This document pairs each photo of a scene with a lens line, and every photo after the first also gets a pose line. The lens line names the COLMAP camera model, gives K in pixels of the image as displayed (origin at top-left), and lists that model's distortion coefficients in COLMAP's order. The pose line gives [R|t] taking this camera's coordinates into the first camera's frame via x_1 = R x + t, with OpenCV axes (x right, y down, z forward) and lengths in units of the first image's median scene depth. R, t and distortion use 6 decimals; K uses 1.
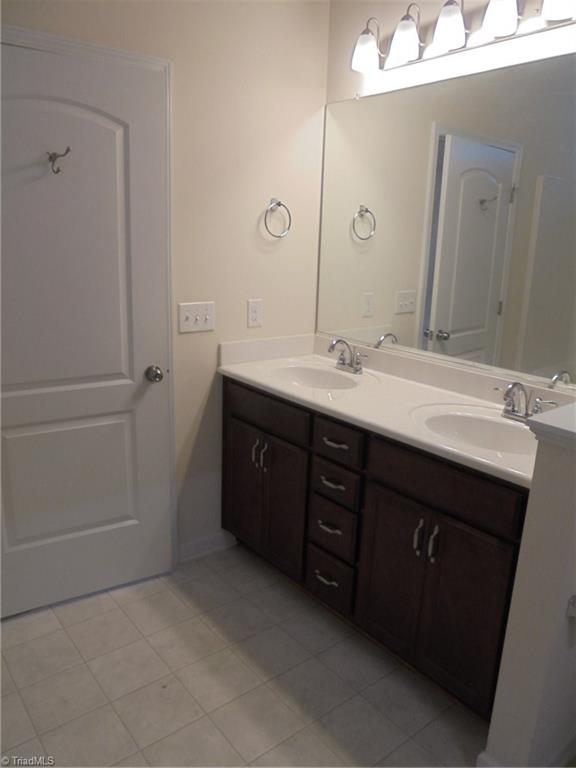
lens RADIAL K [[587.4, 0, 282.2], [0, 587.4, 384.8], [0, 0, 1]] dist [-0.096199, 0.076066]
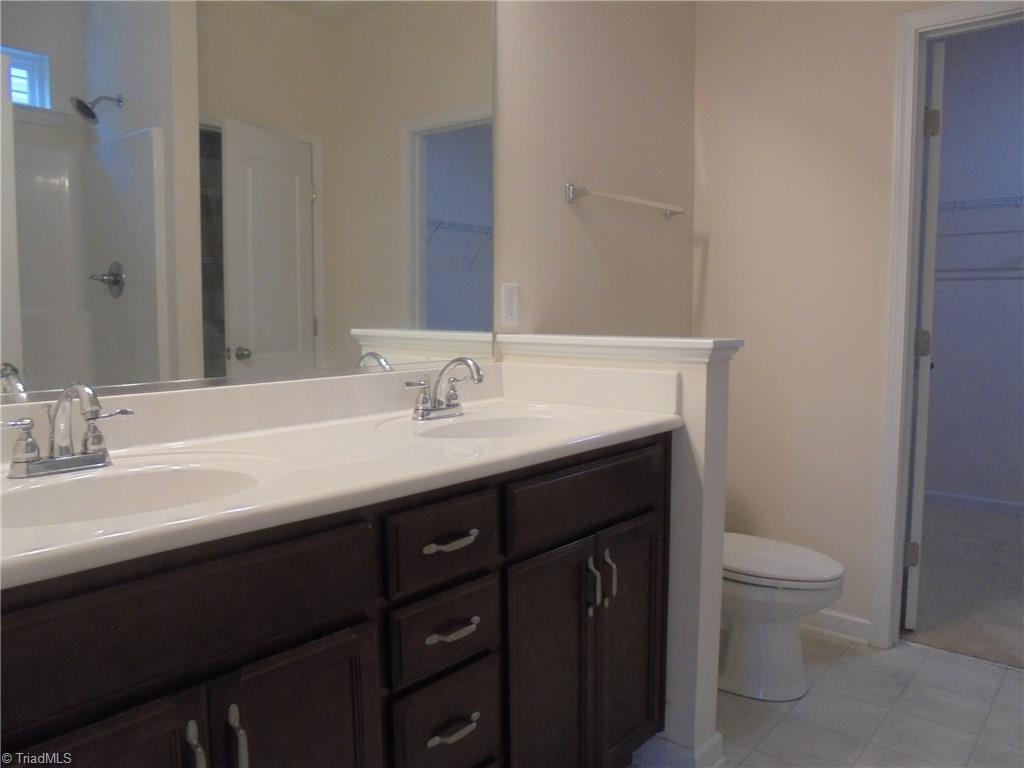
lens RADIAL K [[783.2, 0, 508.0], [0, 783.2, 393.5], [0, 0, 1]] dist [-0.096199, 0.076066]
pose [[-0.211113, -0.120790, 0.969970, -0.487218], [0.241583, 0.955102, 0.171518, -0.105053], [-0.947137, 0.270538, -0.172454, 0.995645]]
